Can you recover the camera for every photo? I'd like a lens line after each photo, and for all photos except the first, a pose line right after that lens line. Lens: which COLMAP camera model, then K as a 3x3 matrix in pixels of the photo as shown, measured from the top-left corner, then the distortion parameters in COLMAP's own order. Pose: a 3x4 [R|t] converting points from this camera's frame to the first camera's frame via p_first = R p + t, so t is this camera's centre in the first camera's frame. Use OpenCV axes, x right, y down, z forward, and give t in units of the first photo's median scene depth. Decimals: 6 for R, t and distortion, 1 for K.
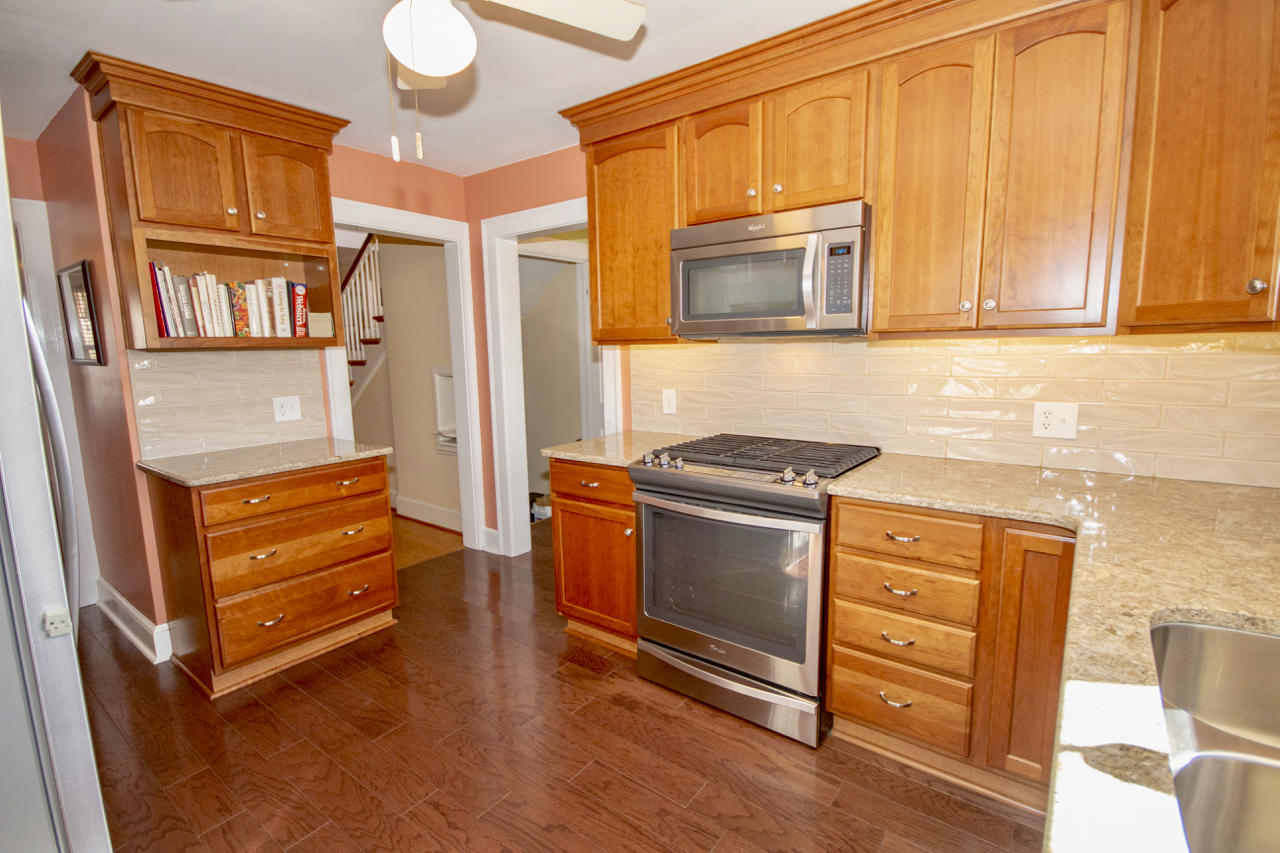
lens RADIAL K [[599.1, 0, 646.2], [0, 599.1, 430.3], [0, 0, 1]] dist [0.005716, -0.004908]
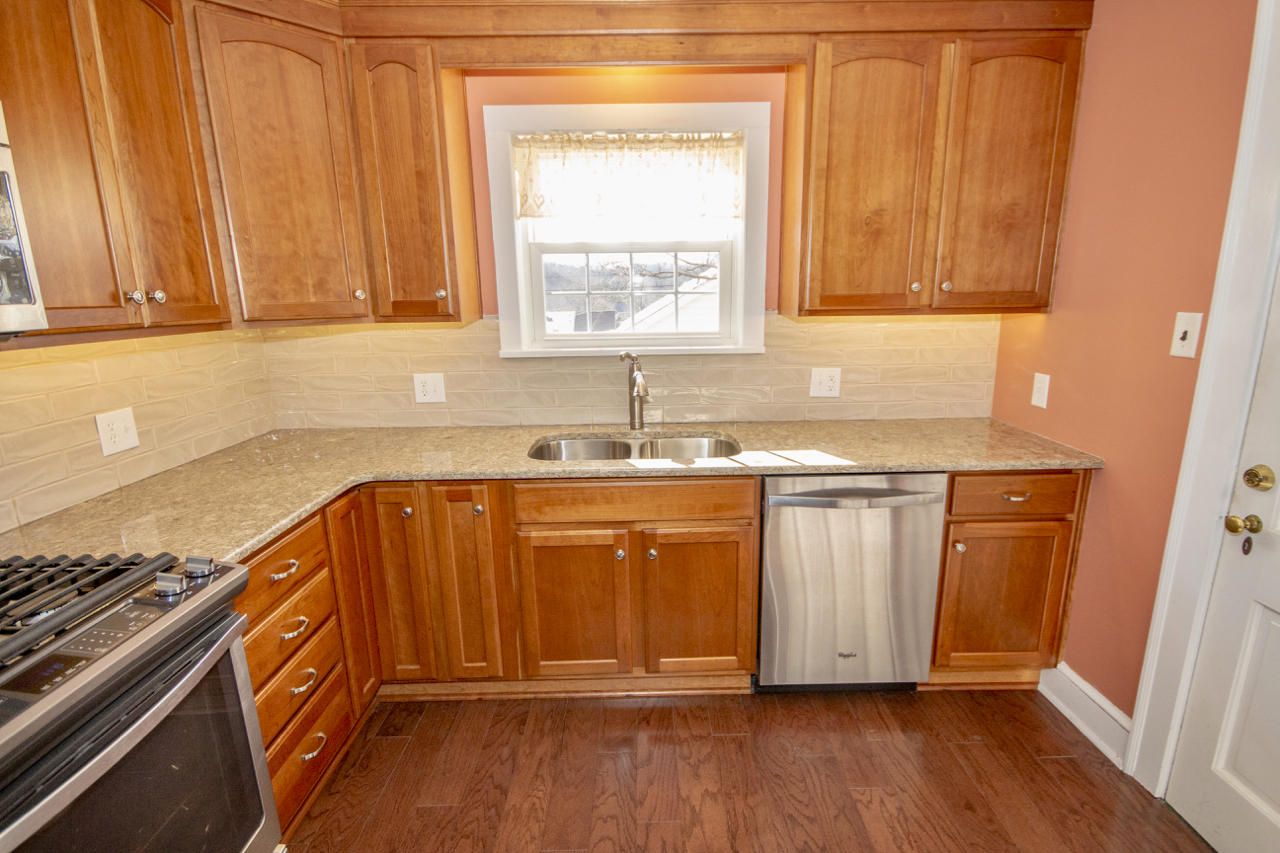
lens RADIAL K [[599.1, 0, 639.1], [0, 599.1, 431.3], [0, 0, 1]] dist [0.005716, -0.004908]
pose [[-0.609031, -0.151417, 0.778559, -0.369474], [0.134453, 0.947692, 0.289487, -0.135752], [-0.781667, 0.280986, -0.556815, 0.735552]]
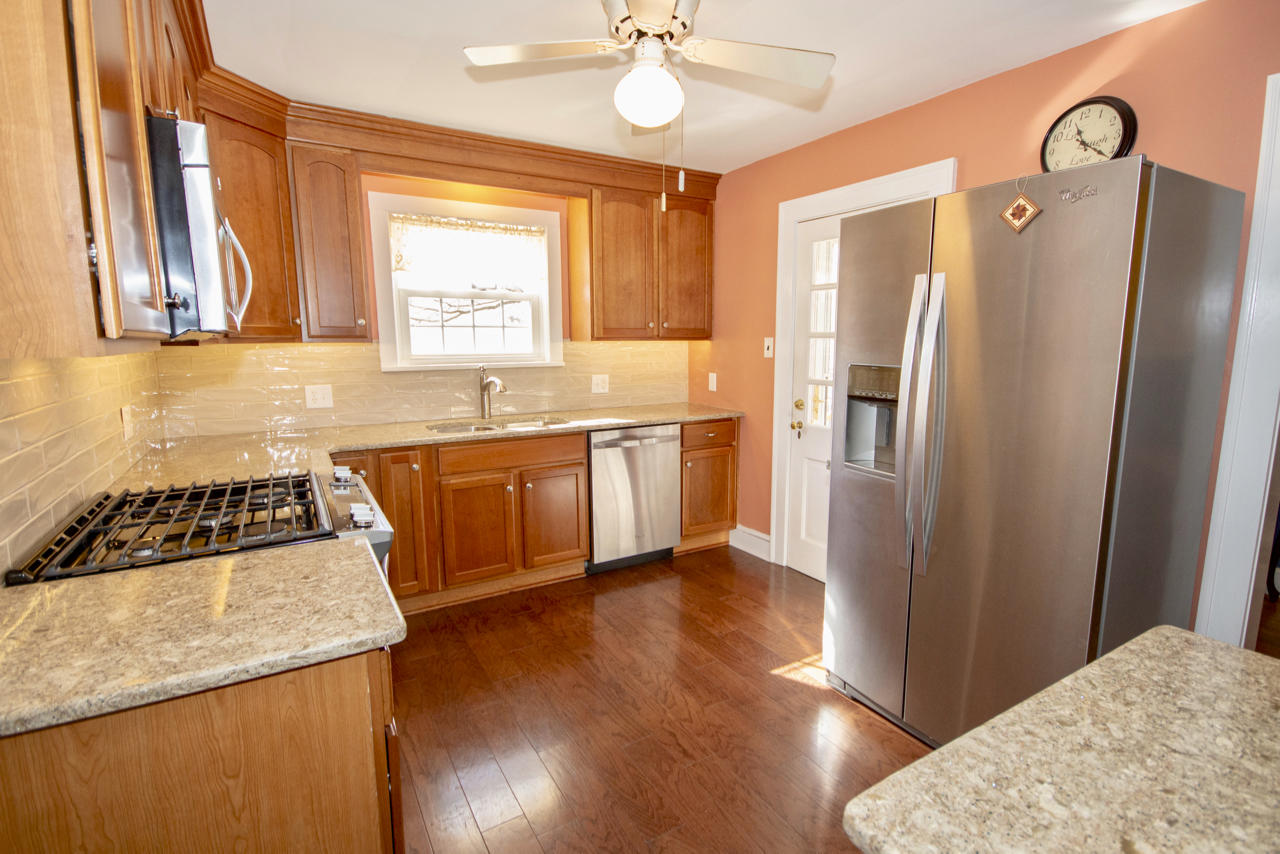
lens RADIAL K [[599.1, 0, 639.5], [0, 599.1, 425.0], [0, 0, 1]] dist [0.005716, -0.004908]
pose [[-0.922447, -0.035941, 0.384447, -0.483637], [0.072350, 0.961935, 0.263527, -0.189898], [-0.379285, 0.270904, -0.884734, 1.329901]]
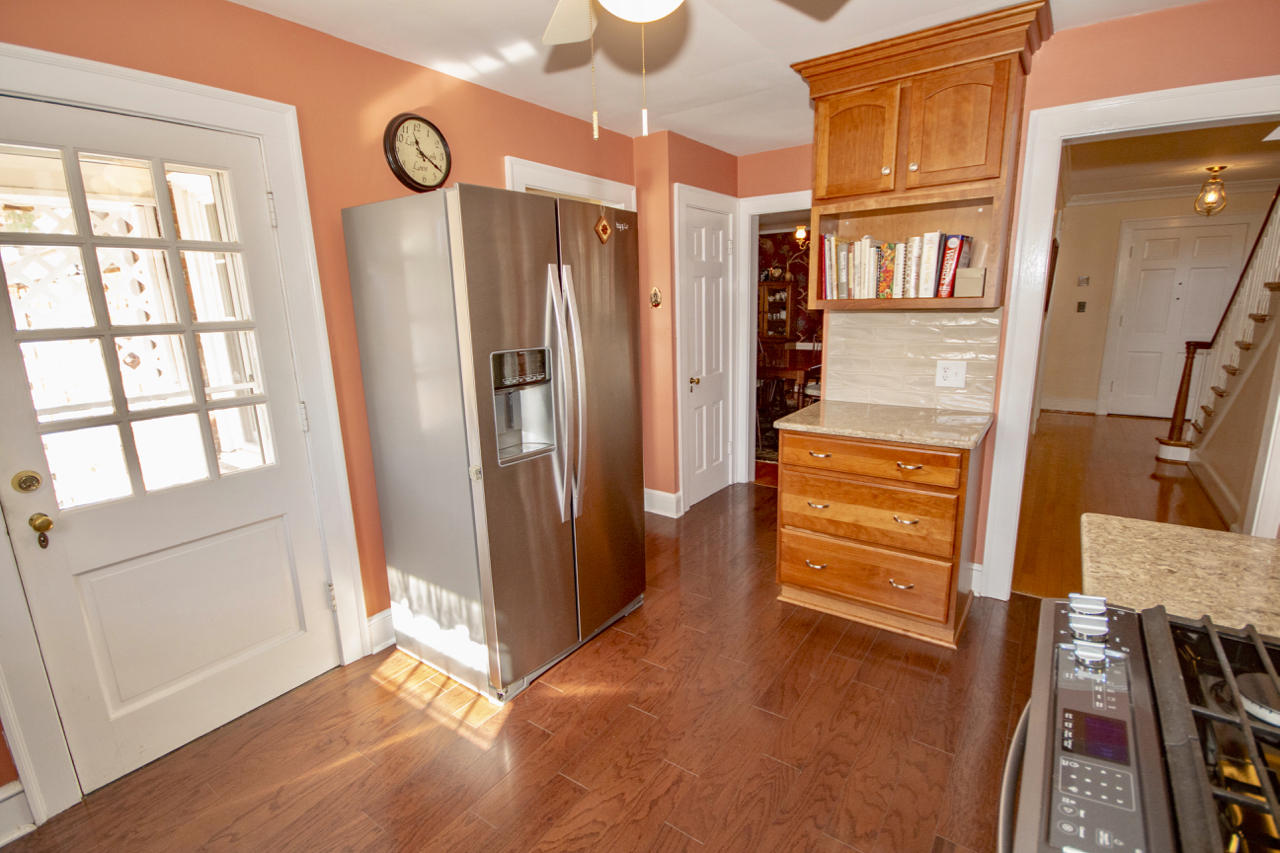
lens RADIAL K [[599.1, 0, 645.0], [0, 599.1, 430.2], [0, 0, 1]] dist [0.005716, -0.004908]
pose [[0.029389, 0.232751, -0.972092, 0.362689], [-0.114970, 0.966845, 0.228019, -0.130125], [0.992934, 0.105060, 0.055175, 0.592302]]
